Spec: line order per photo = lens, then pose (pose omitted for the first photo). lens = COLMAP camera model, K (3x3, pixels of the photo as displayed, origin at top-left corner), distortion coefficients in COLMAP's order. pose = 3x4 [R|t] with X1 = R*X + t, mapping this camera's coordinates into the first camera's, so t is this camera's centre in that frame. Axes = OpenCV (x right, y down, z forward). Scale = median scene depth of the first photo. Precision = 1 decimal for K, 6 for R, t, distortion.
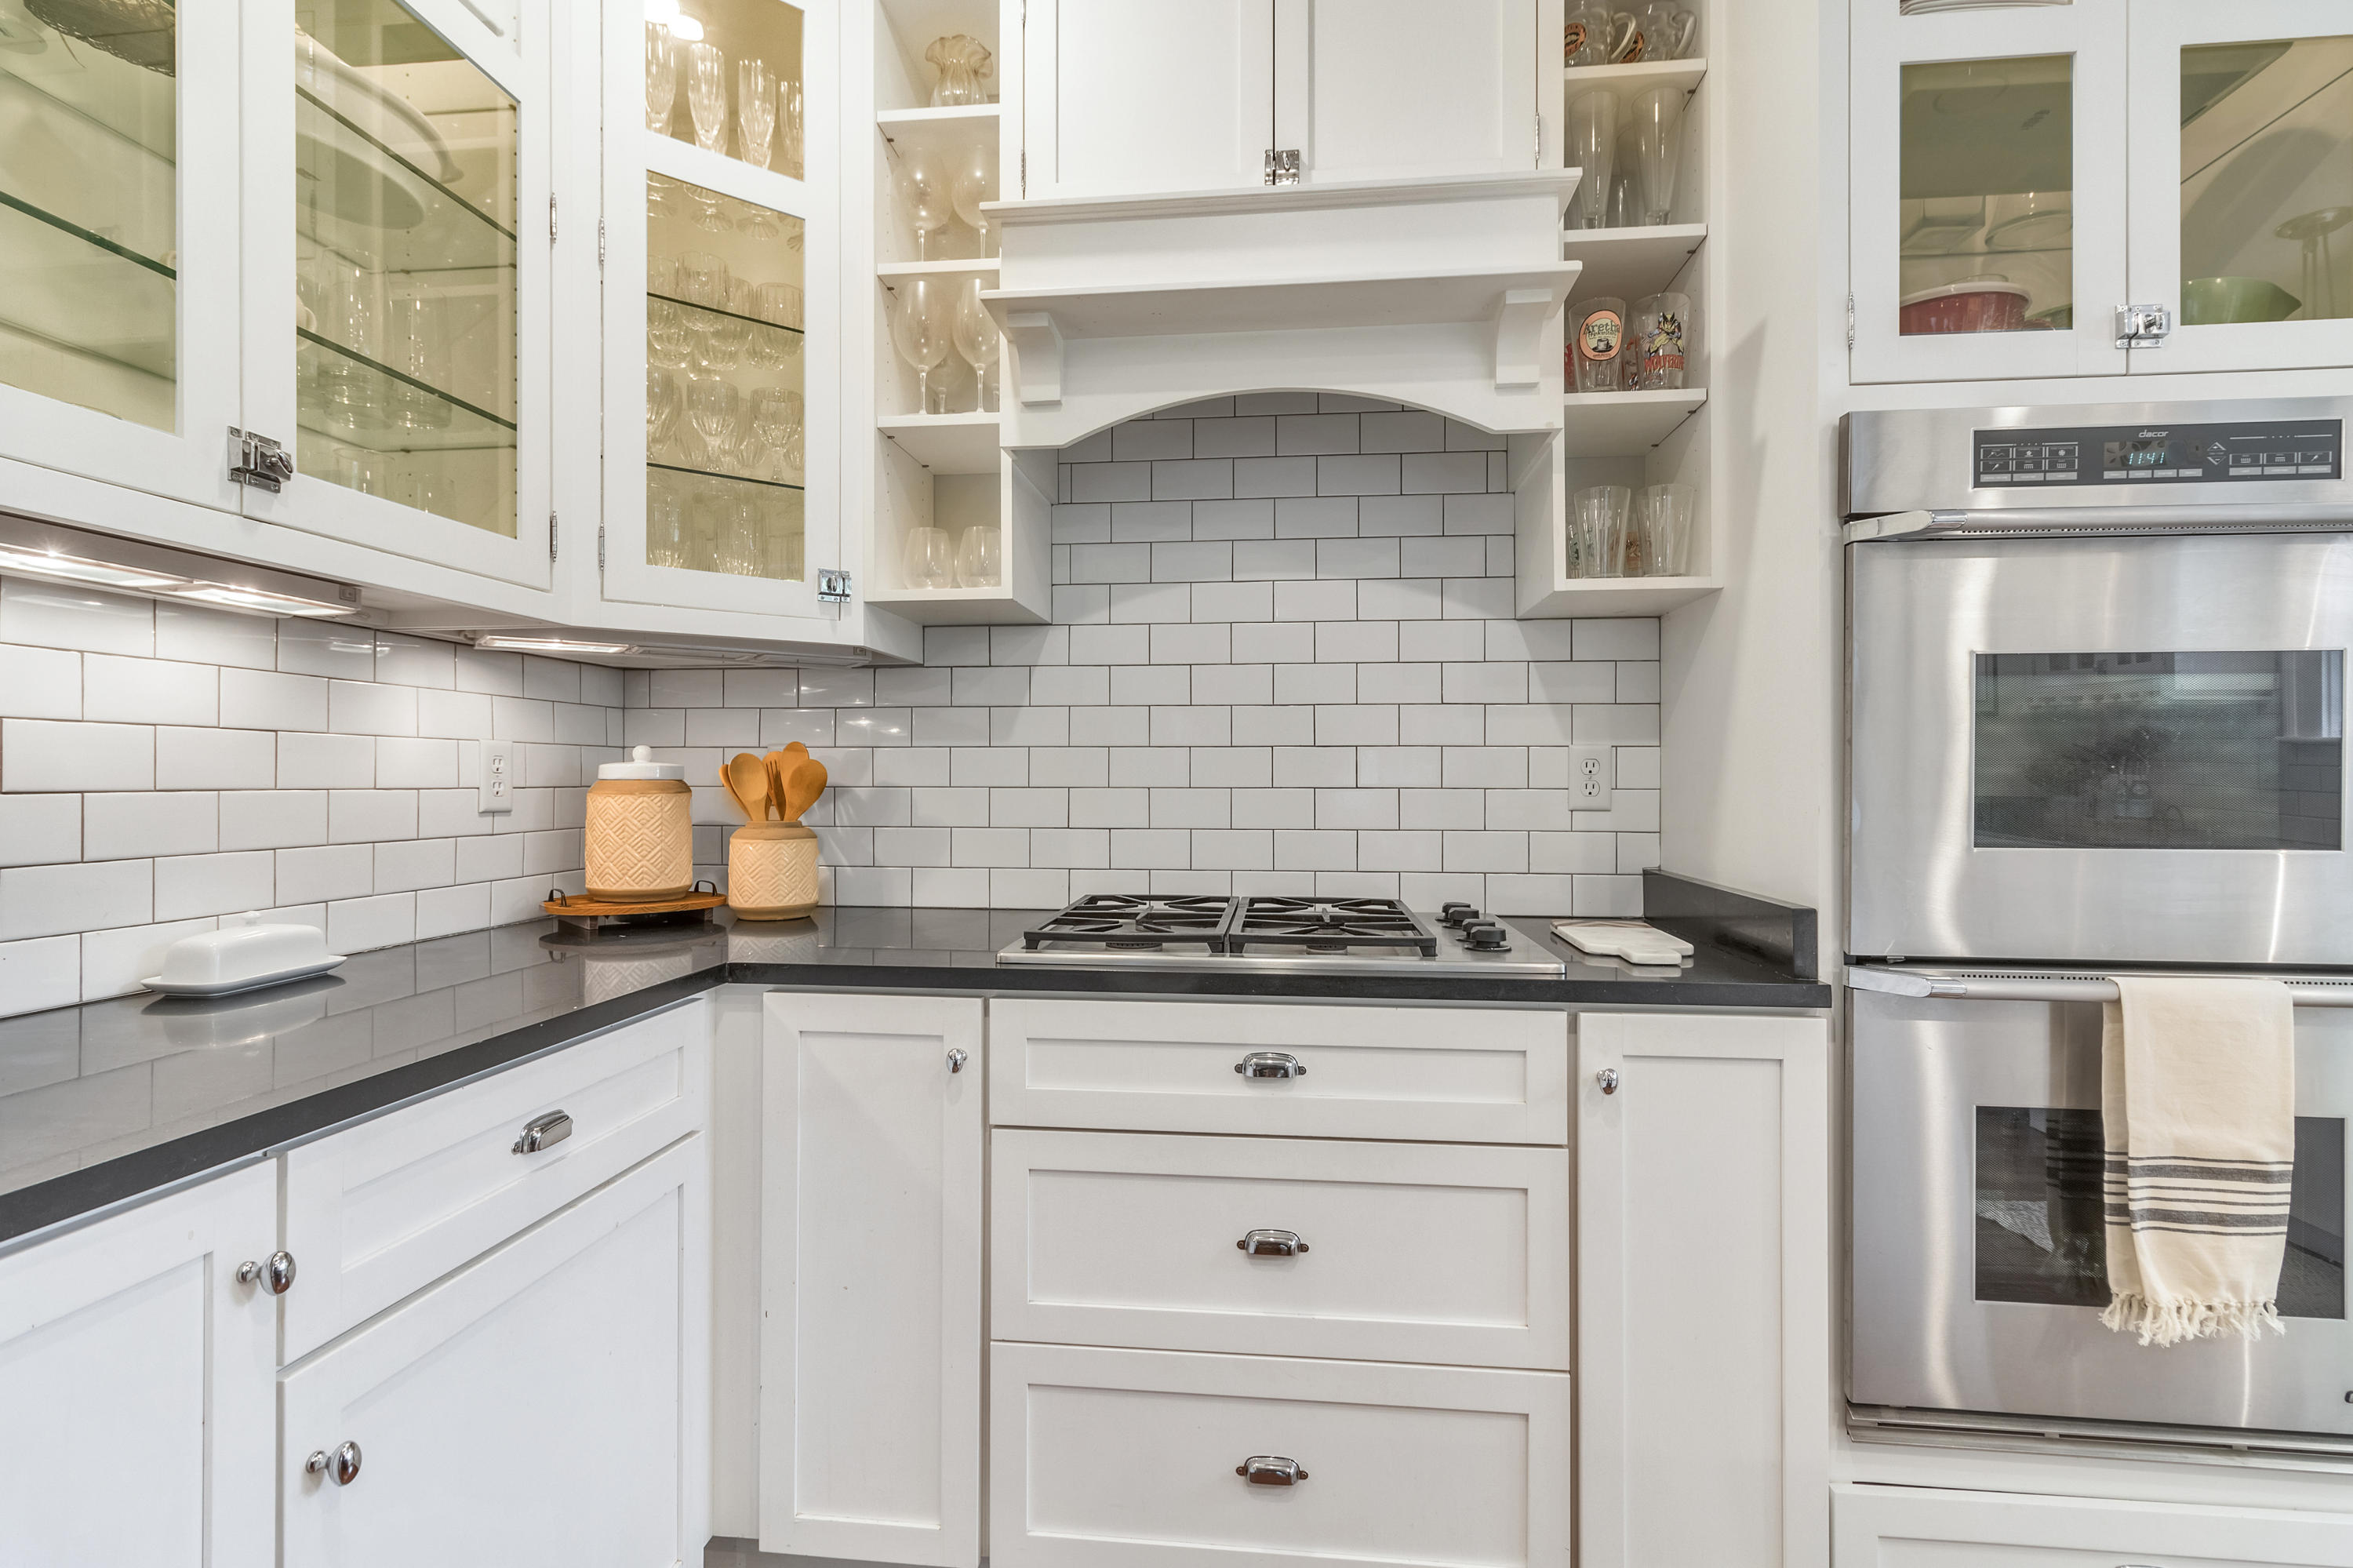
lens RADIAL K [[1108.6, 0, 1167.5], [0, 1108.6, 771.6], [0, 0, 1]] dist [0.002437, -0.000894]
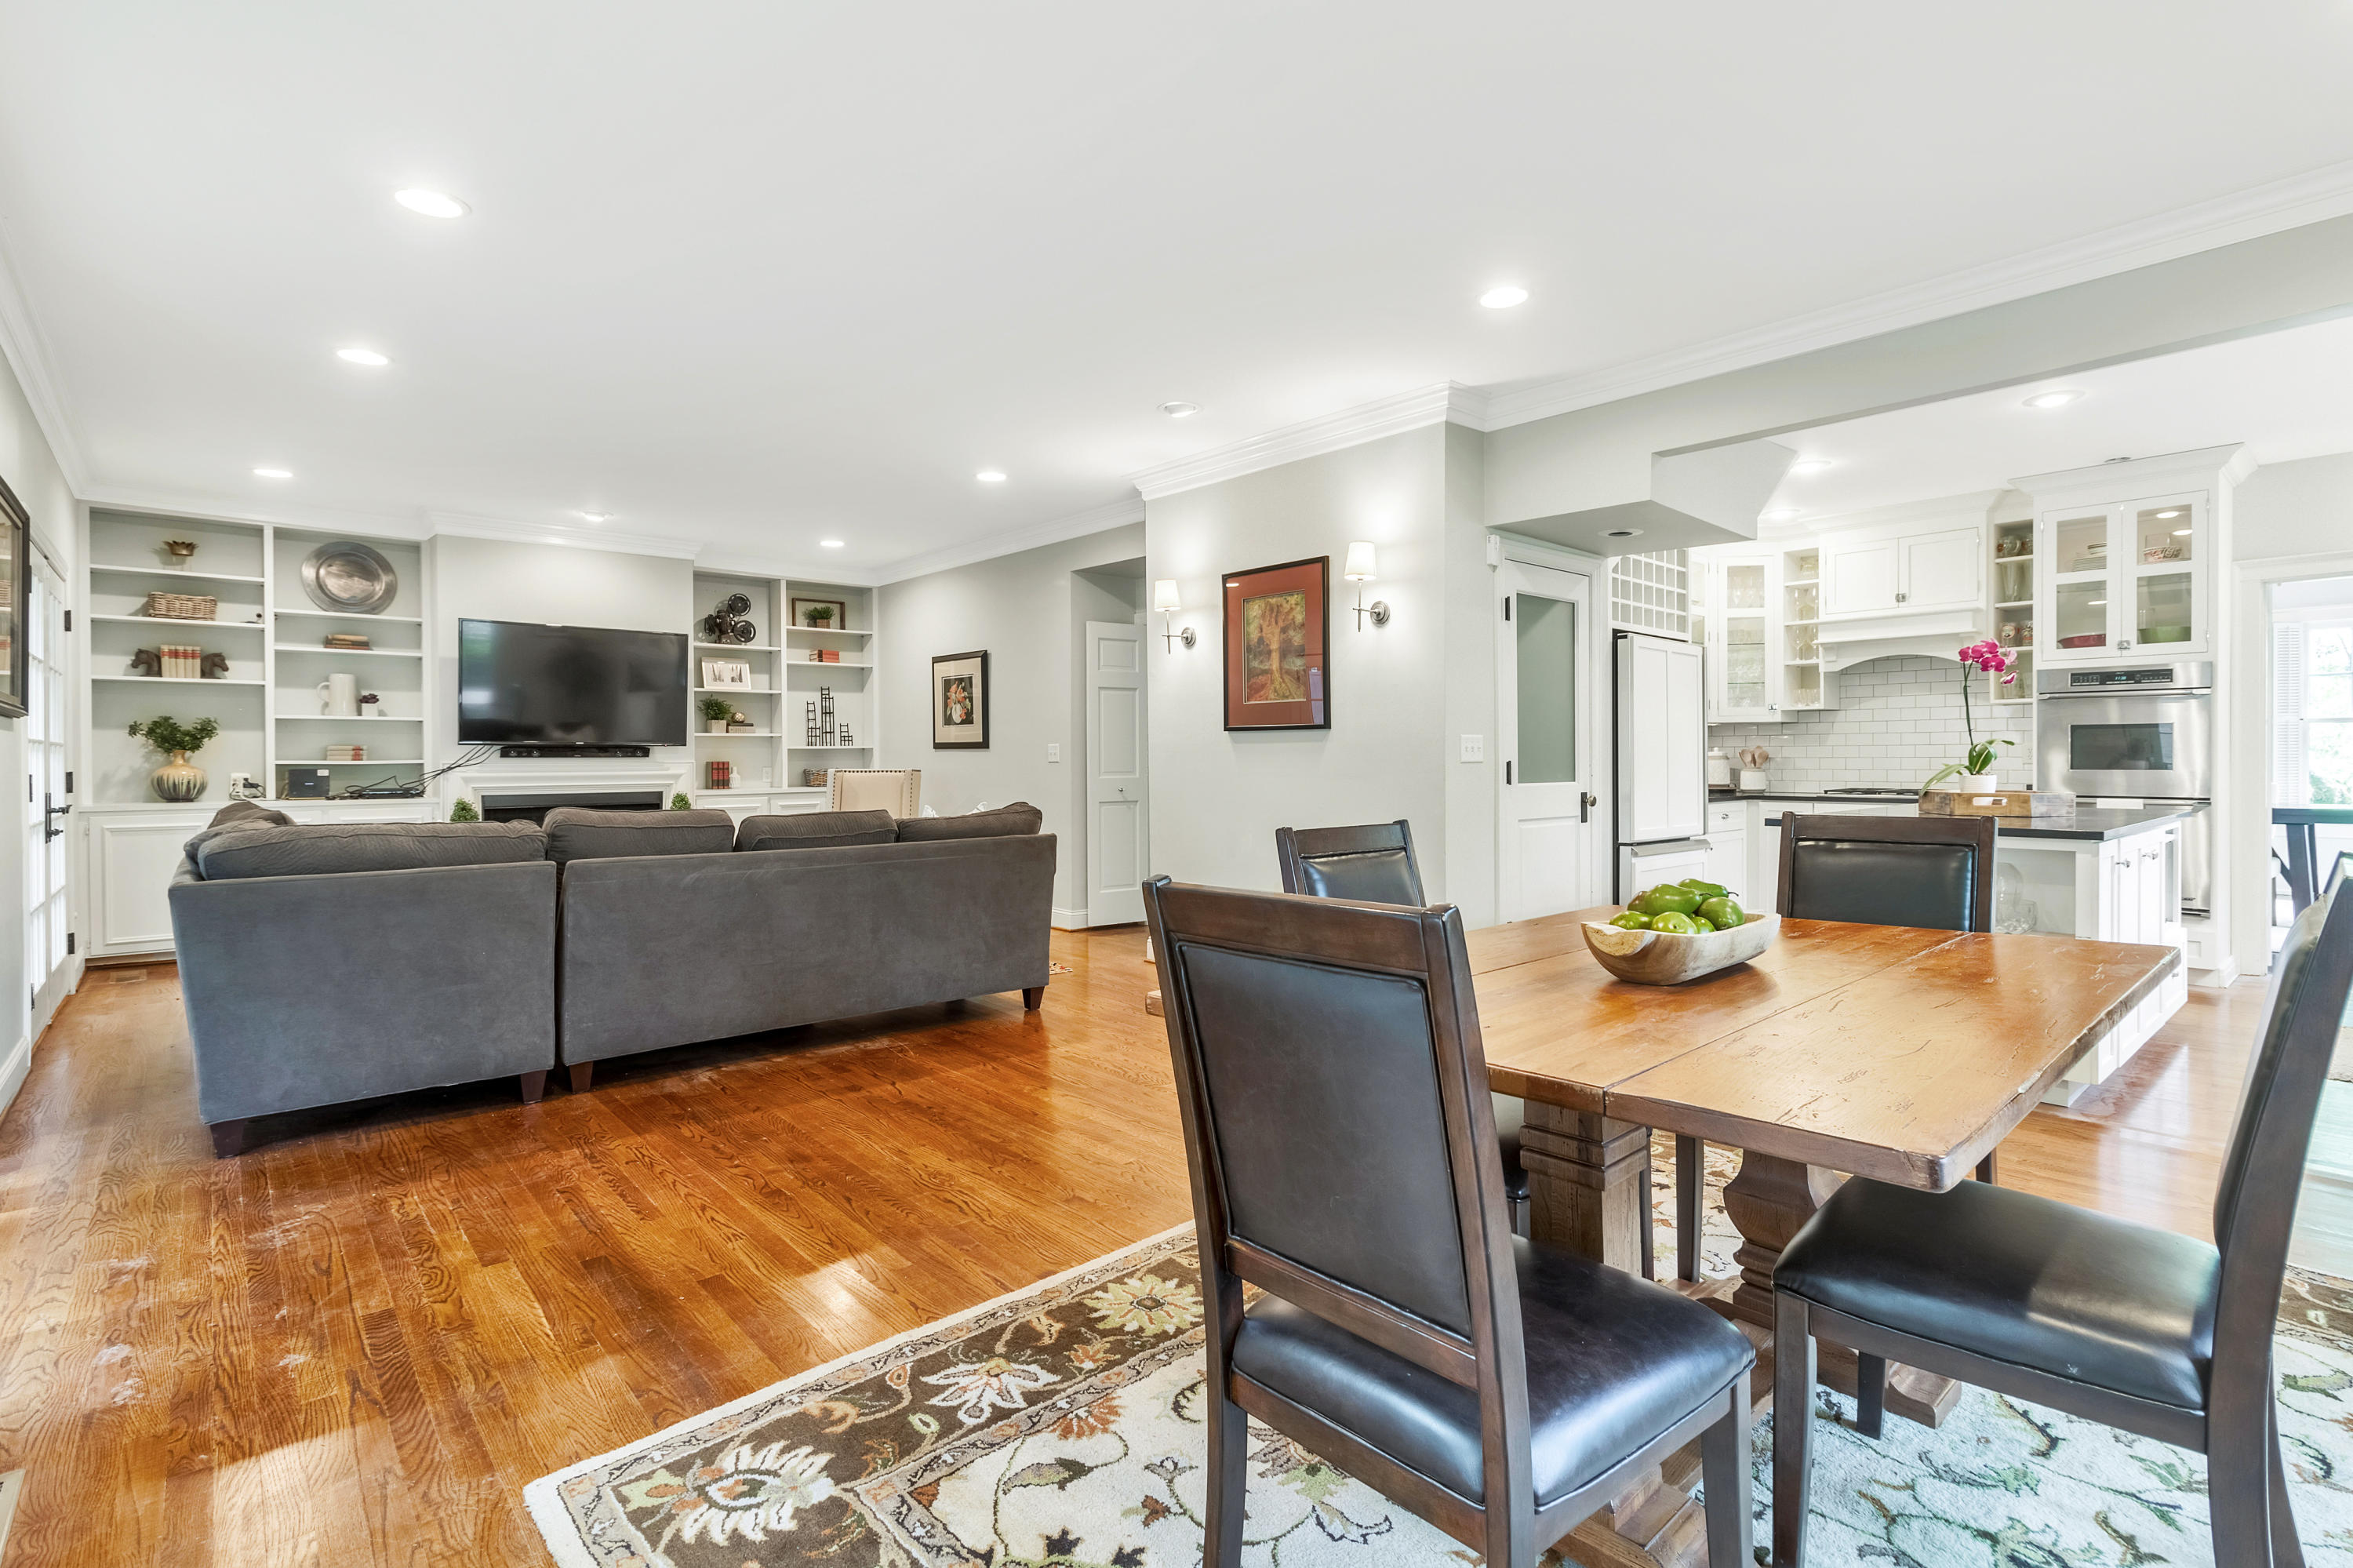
lens RADIAL K [[1108.6, 0, 1169.4], [0, 1108.6, 767.2], [0, 0, 1]] dist [0.002437, -0.000894]
pose [[0.740789, 0.000992, -0.671737, 0.814622], [0.009739, 0.999878, 0.012217, -0.022720], [0.671667, -0.015592, 0.740689, -3.602364]]
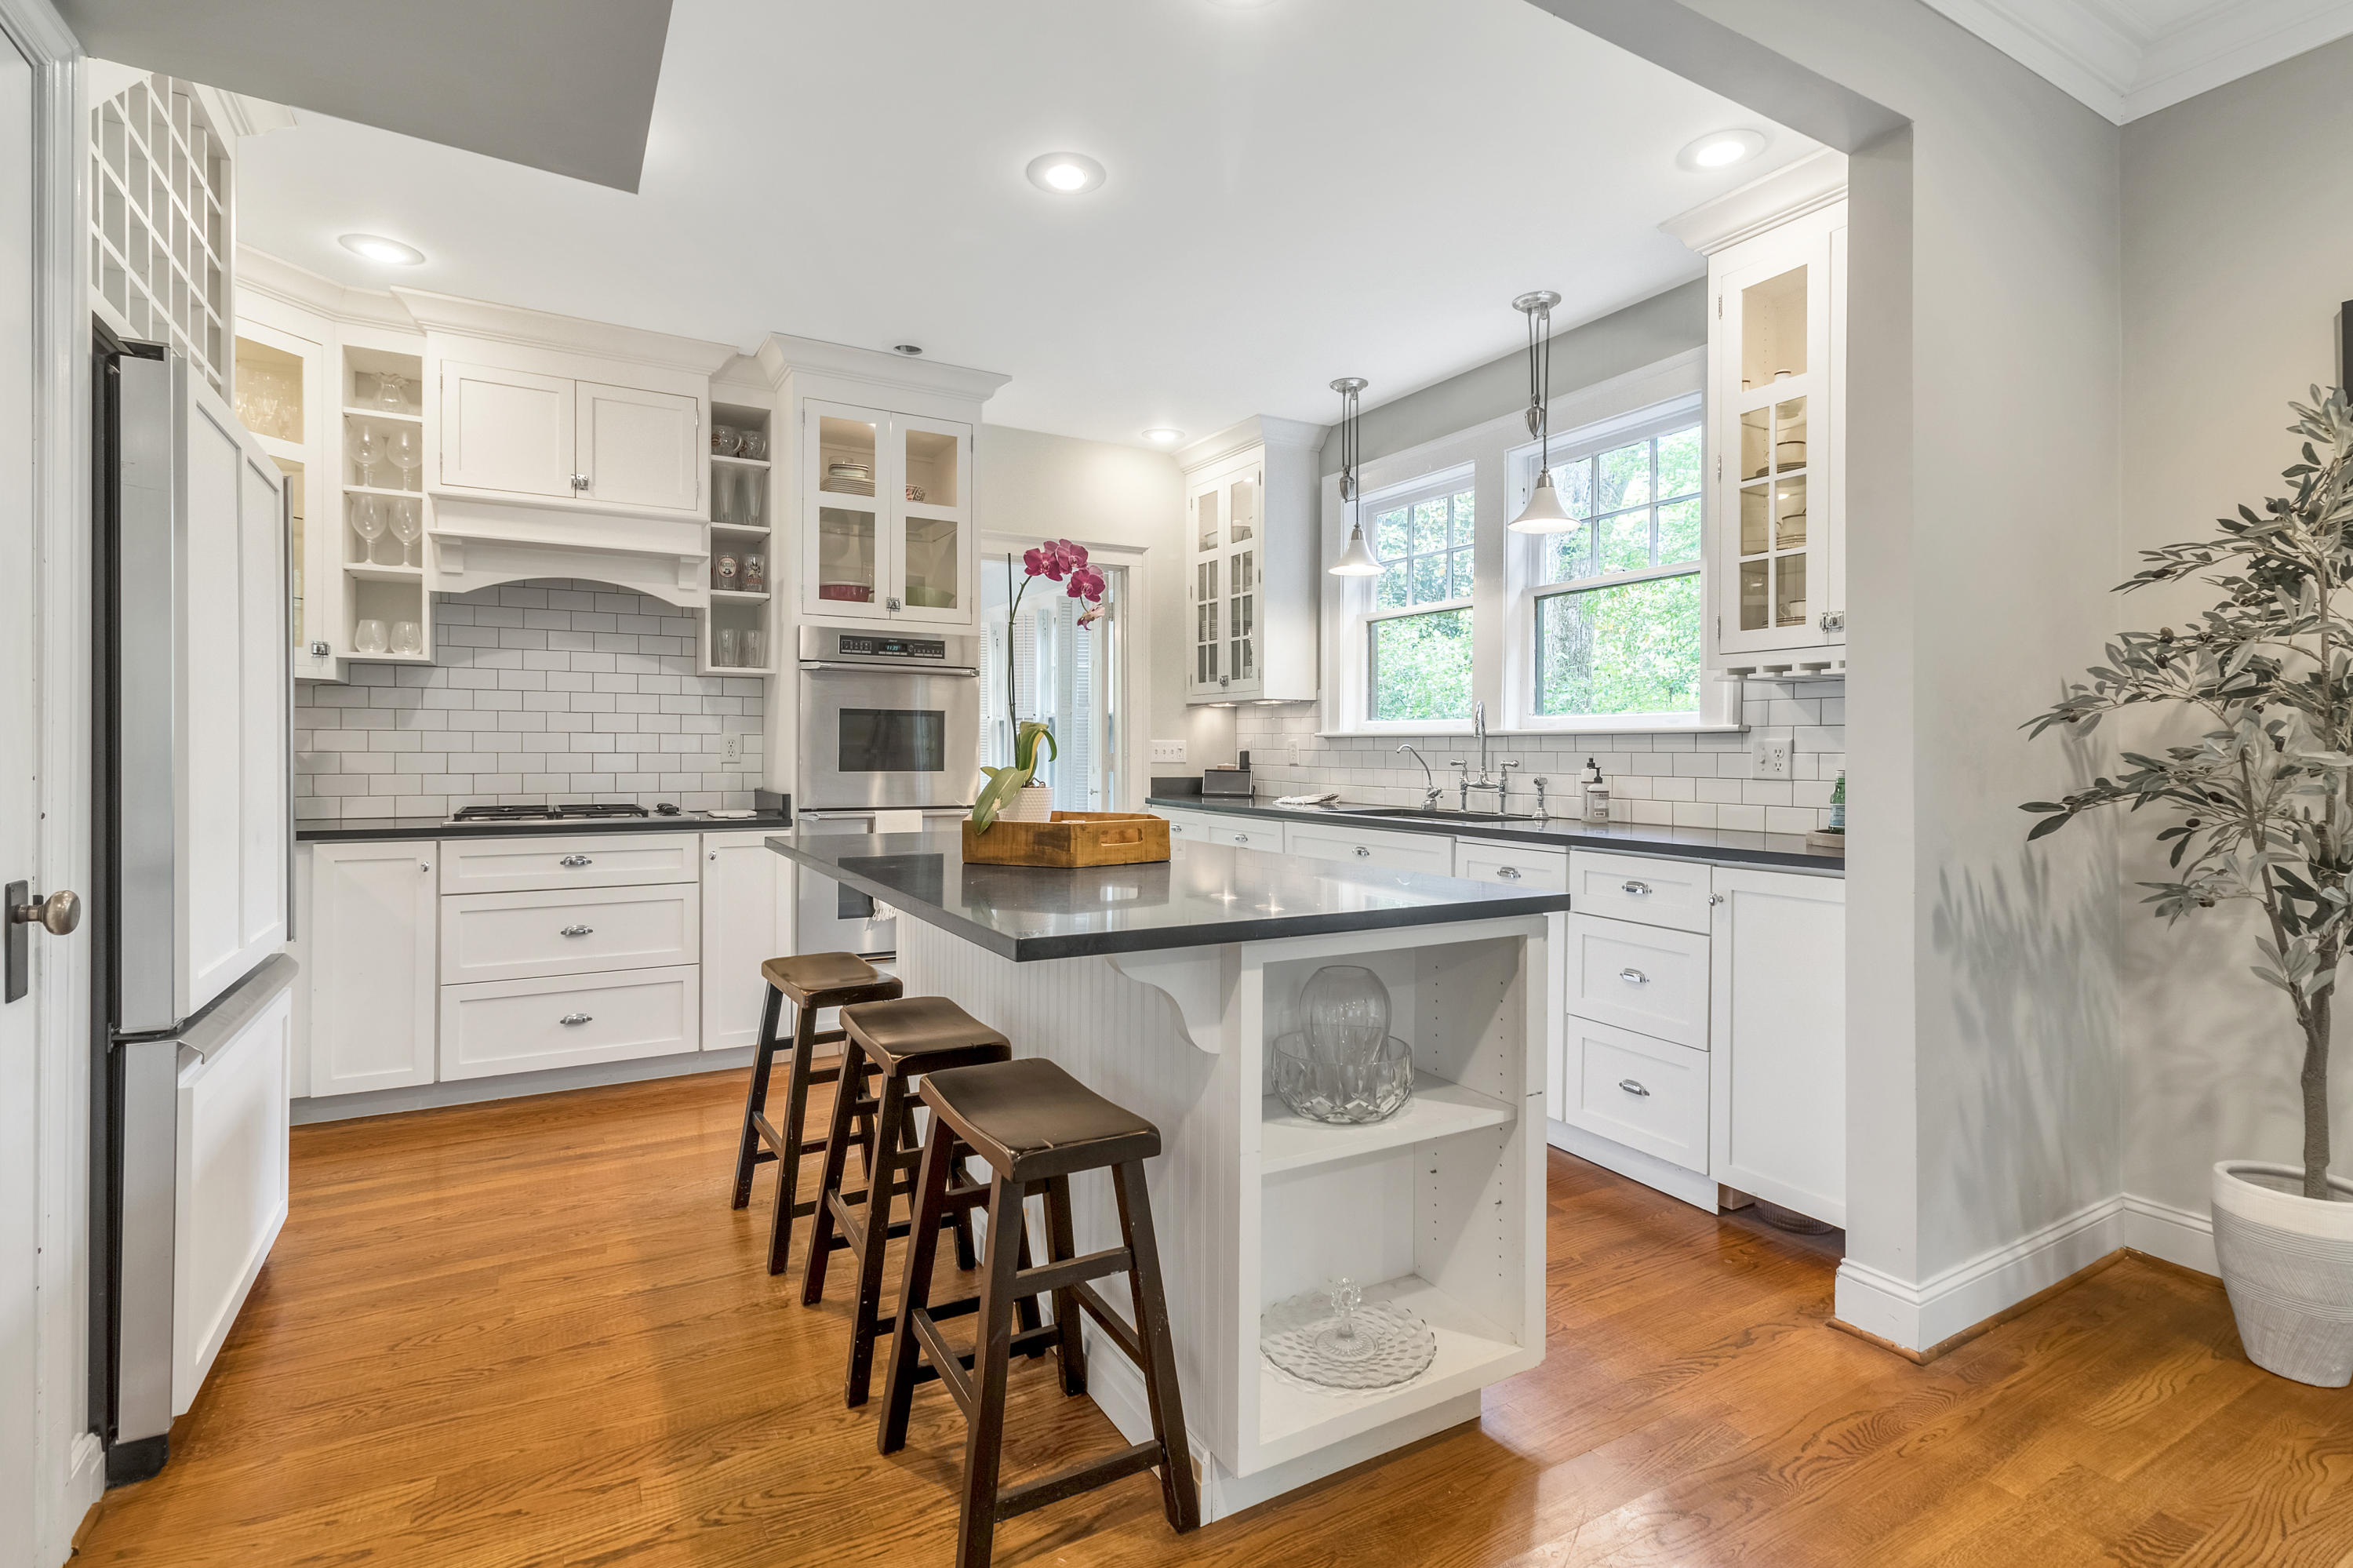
lens RADIAL K [[1108.6, 0, 1190.3], [0, 1108.6, 751.8], [0, 0, 1]] dist [0.002437, -0.000894]
pose [[0.802206, 0.001744, 0.597045, -0.251695], [-0.006551, 0.999961, 0.005881, -0.008110], [-0.597011, -0.008629, 0.802186, -1.601225]]
